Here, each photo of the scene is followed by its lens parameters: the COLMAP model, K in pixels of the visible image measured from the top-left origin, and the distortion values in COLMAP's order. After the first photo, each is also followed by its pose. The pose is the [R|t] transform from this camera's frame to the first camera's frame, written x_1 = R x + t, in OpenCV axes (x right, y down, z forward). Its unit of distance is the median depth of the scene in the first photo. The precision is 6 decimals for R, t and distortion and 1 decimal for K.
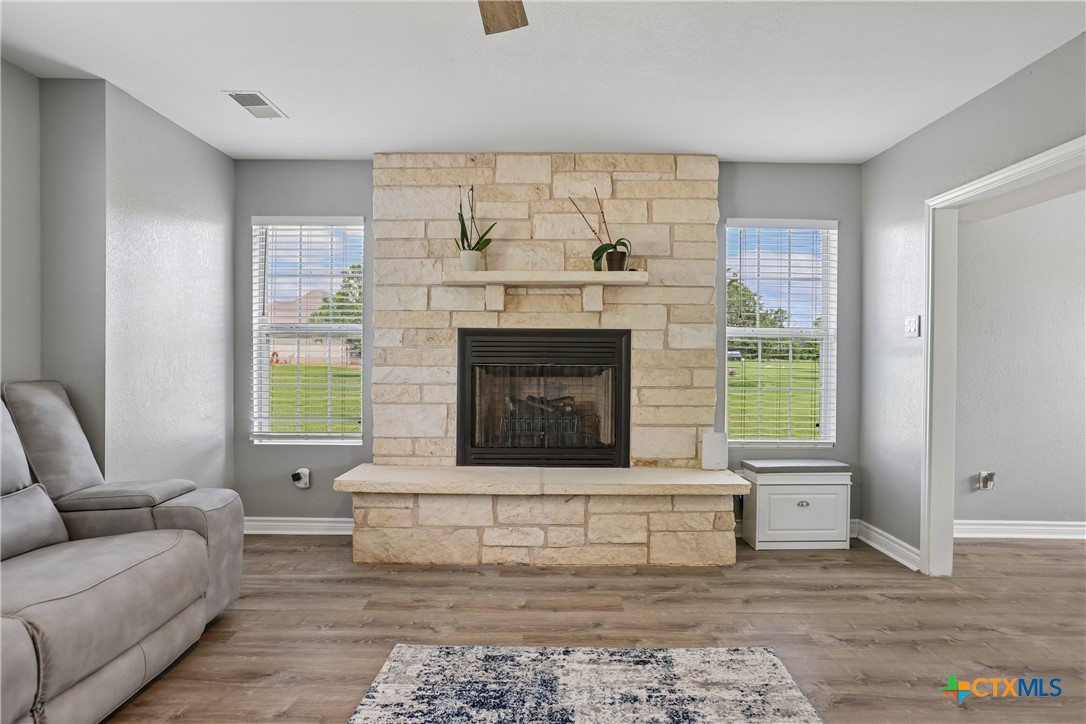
lens RADIAL K [[613.4, 0, 547.5], [0, 613.4, 357.7], [0, 0, 1]] dist [-0.043930, 0.023227]
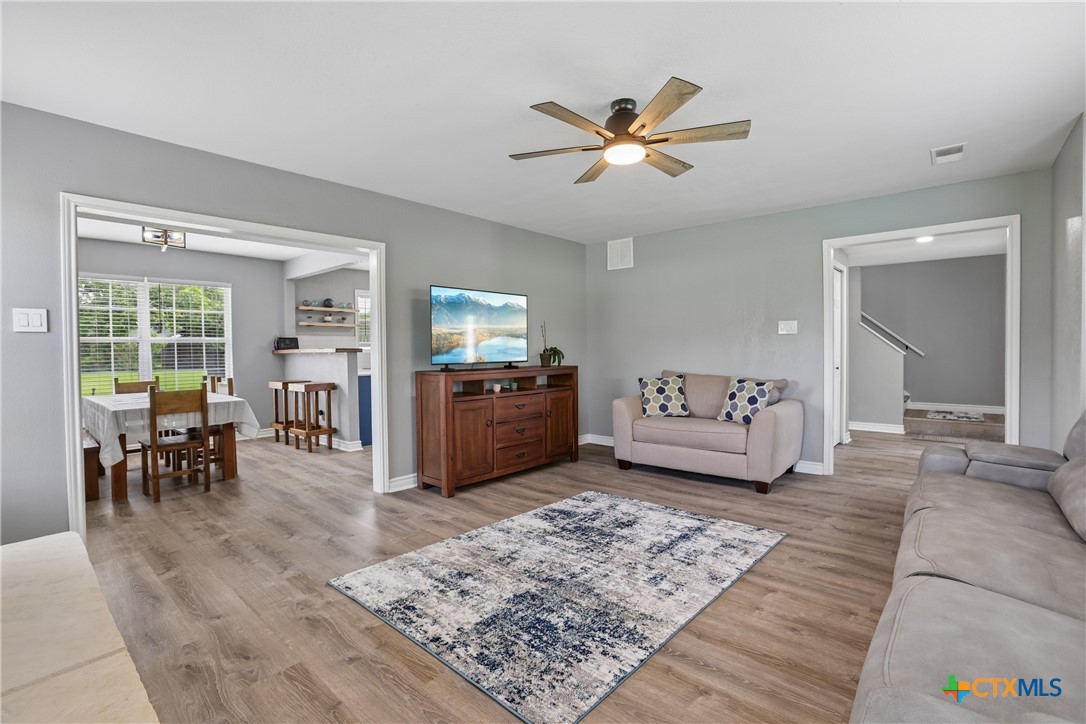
lens RADIAL K [[485.4, 0, 547.2], [0, 485.4, 344.8], [0, 0, 1]] dist [-0.052588, 0.010026]
pose [[-0.756322, 0.006306, 0.654169, -0.424543], [0.011098, 0.999933, 0.003192, -0.007551], [-0.654105, 0.009674, -0.756342, 0.982407]]
